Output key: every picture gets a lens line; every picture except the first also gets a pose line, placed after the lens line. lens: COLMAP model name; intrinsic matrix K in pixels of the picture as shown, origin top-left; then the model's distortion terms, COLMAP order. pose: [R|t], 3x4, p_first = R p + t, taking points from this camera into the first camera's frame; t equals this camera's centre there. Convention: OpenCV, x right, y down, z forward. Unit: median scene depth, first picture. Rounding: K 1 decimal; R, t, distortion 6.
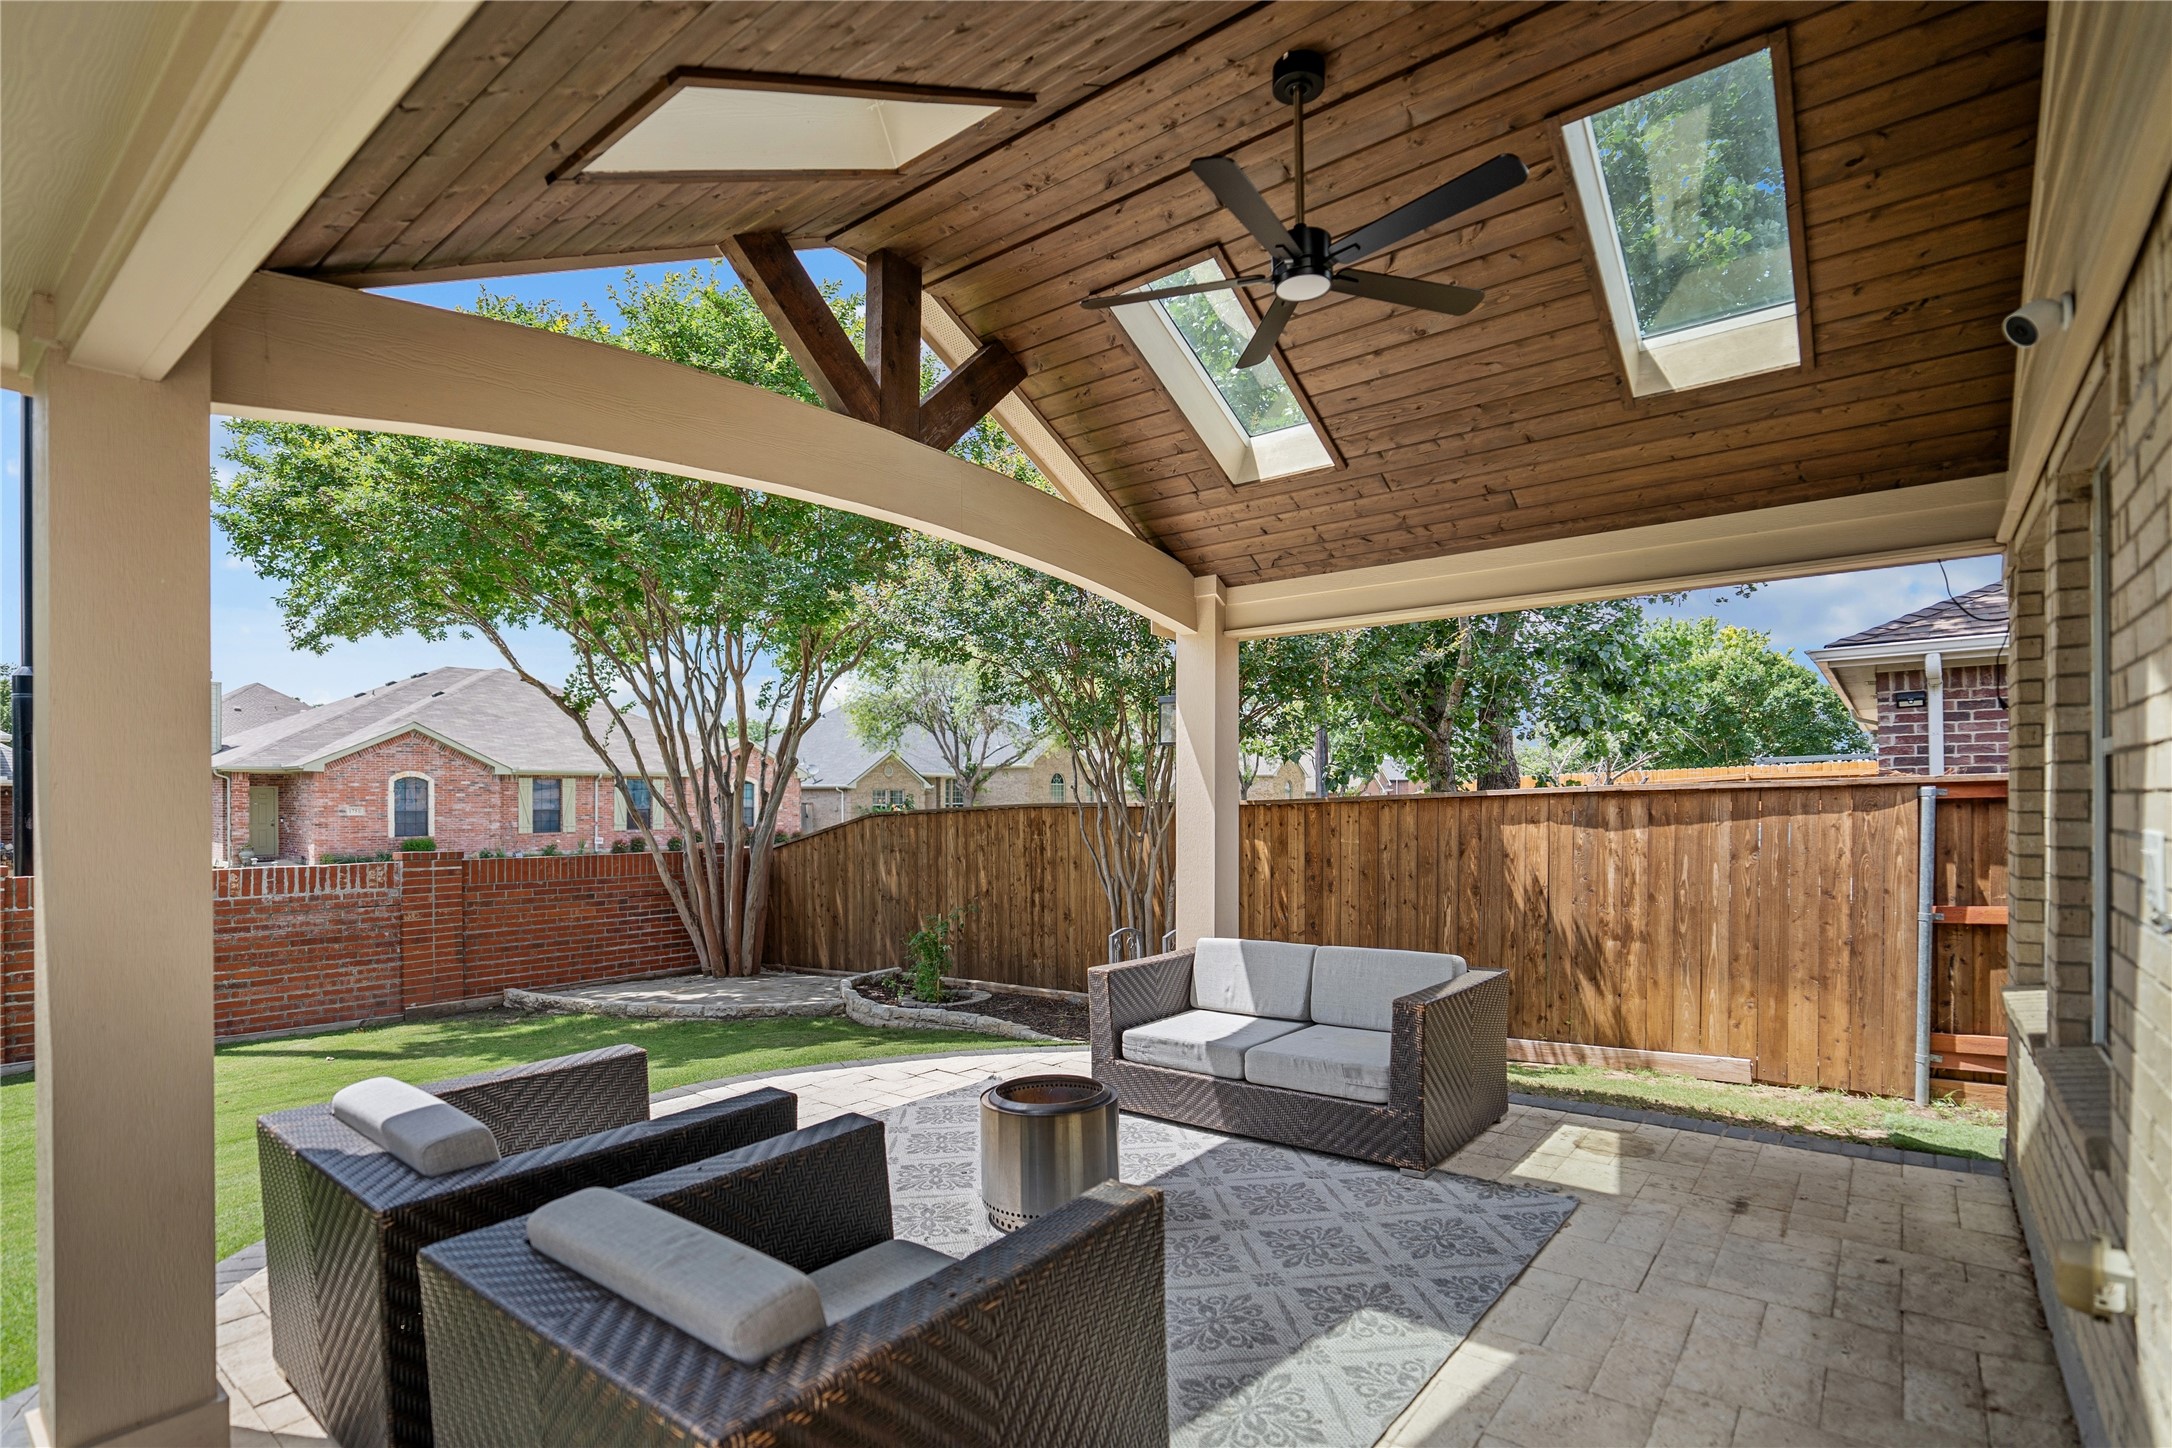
lens RADIAL K [[1031.4, 0, 1090.5], [0, 1031.4, 814.8], [0, 0, 1]] dist [-0.003836, -0.000270]
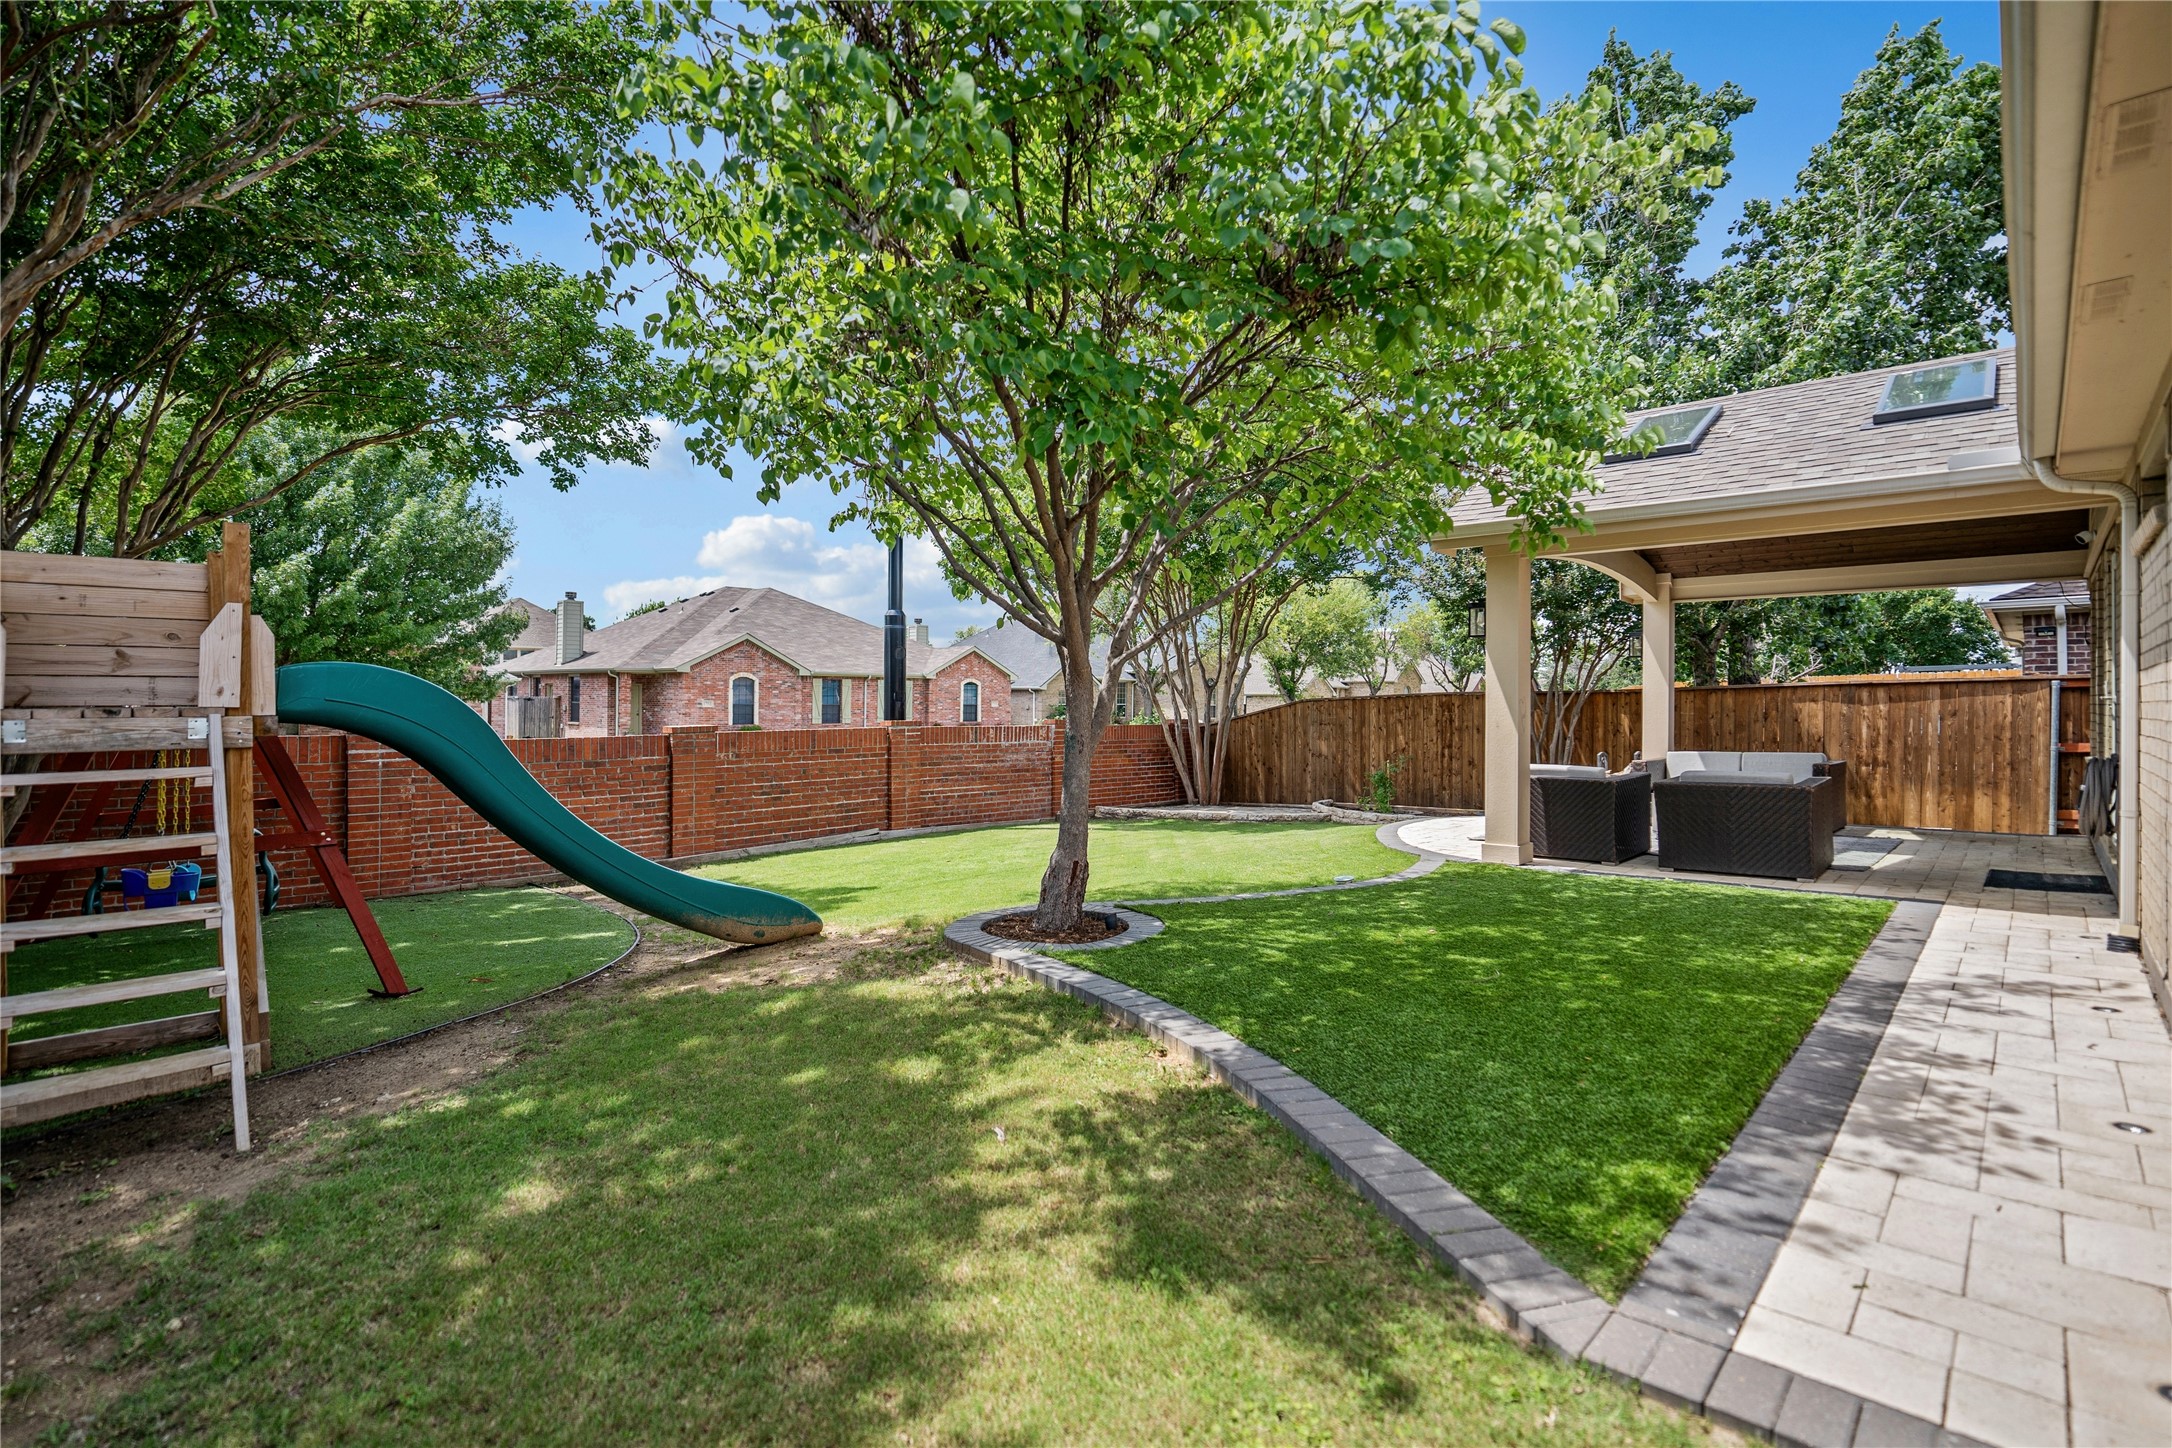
lens RADIAL K [[992.4, 0, 1092.3], [0, 992.4, 706.9], [0, 0, 1]] dist [-0.002412, -0.000117]
pose [[0.995614, 0.008150, -0.093205, -0.628739], [-0.009245, 0.999893, -0.011320, 0.046520], [0.093102, 0.012132, 0.995583, -0.787799]]
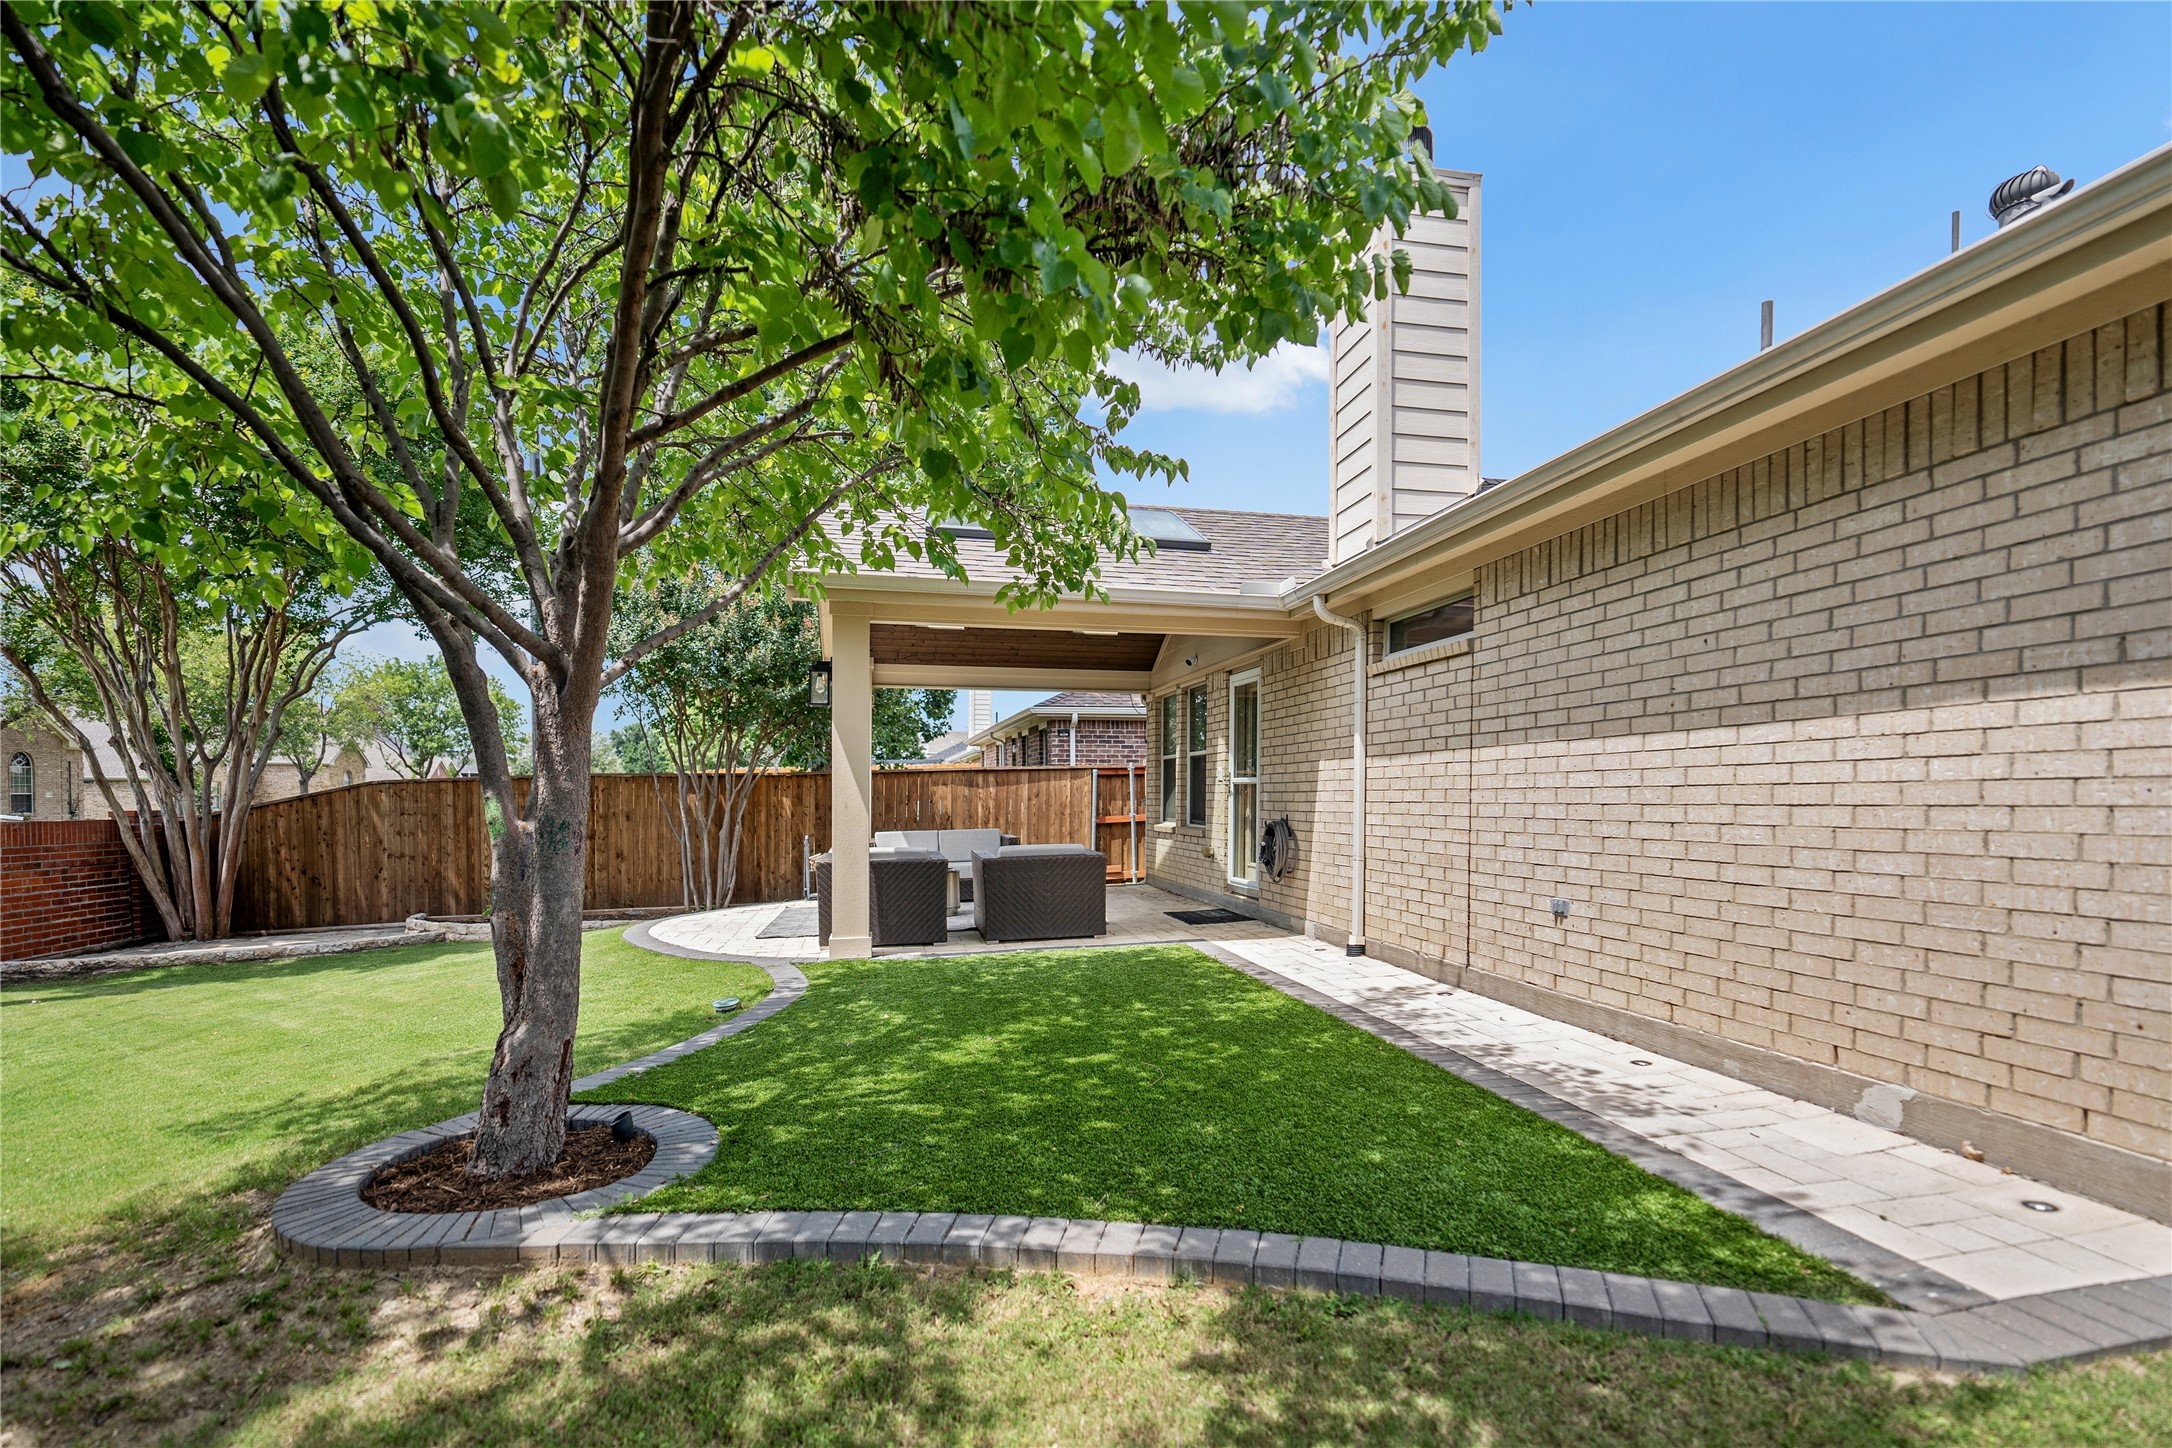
lens RADIAL K [[1031.4, 0, 1090.5], [0, 1031.4, 814.8], [0, 0, 1]] dist [-0.003836, -0.000270]
pose [[0.652605, -0.009399, 0.757640, -0.892902], [0.007742, 0.999954, 0.005736, 0.055455], [-0.757658, 0.002122, 0.652648, -0.519562]]
